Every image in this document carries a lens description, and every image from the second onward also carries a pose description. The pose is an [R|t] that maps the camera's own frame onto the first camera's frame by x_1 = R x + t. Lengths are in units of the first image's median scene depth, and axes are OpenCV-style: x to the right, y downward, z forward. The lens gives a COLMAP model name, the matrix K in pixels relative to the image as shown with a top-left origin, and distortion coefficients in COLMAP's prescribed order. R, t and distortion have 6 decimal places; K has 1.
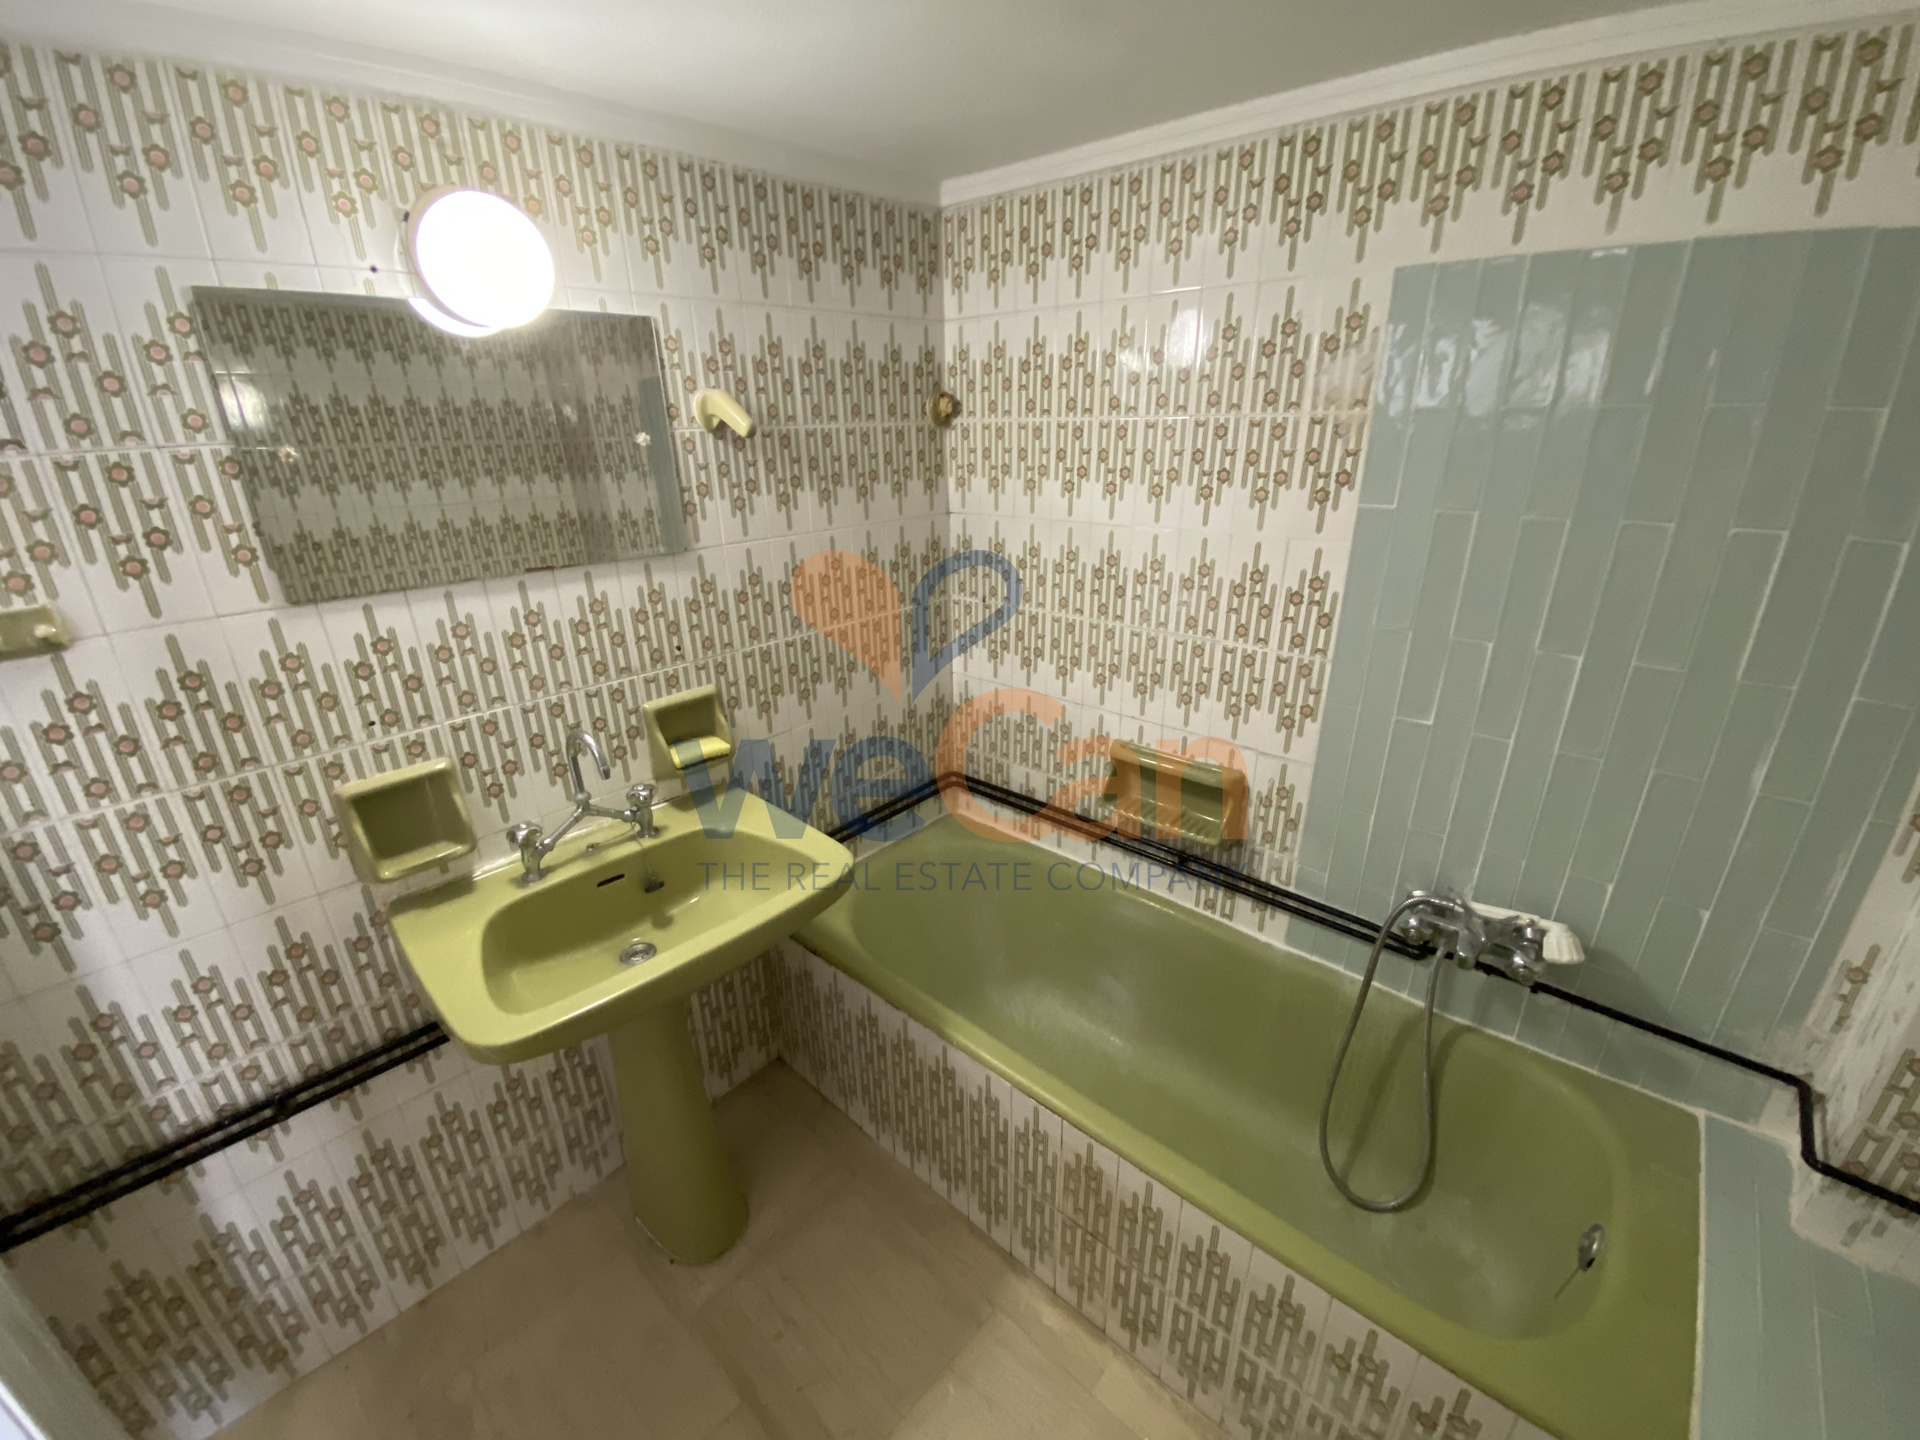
lens RADIAL K [[808.9, 0, 960.3], [0, 808.9, 711.5], [0, 0, 1]] dist [0.080740, -0.052306]
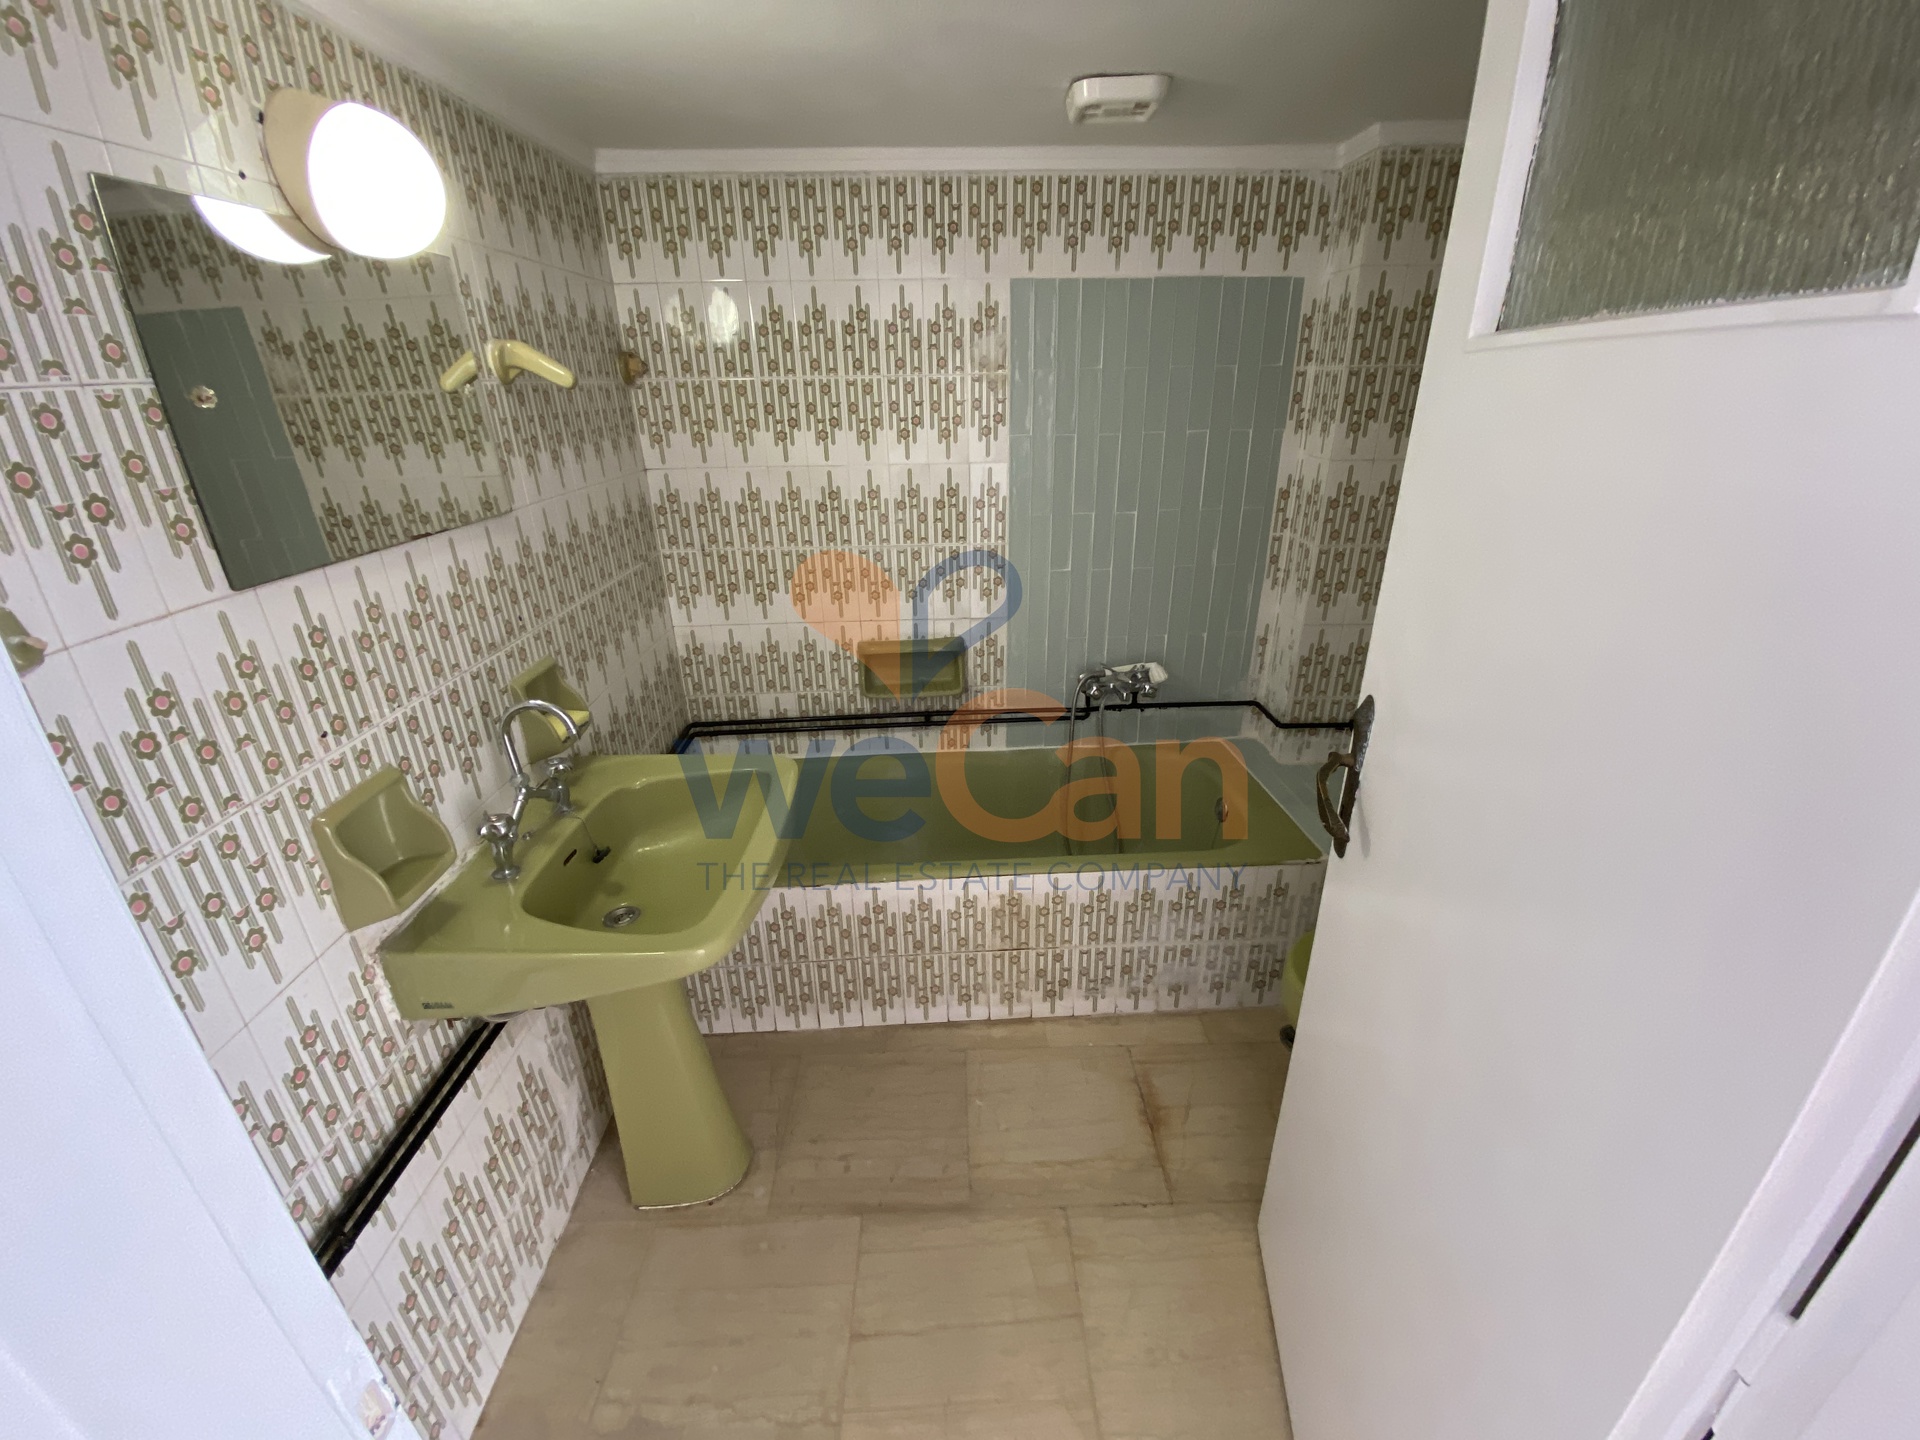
lens RADIAL K [[787.1, 0, 972.4], [0, 787.1, 721.1], [0, 0, 1]] dist [0.033453, -0.025337]
pose [[0.707186, -0.272117, 0.652564, -0.679395], [0.253345, 0.959209, 0.125435, 0.058473], [-0.660079, 0.076618, 0.747279, -0.010792]]
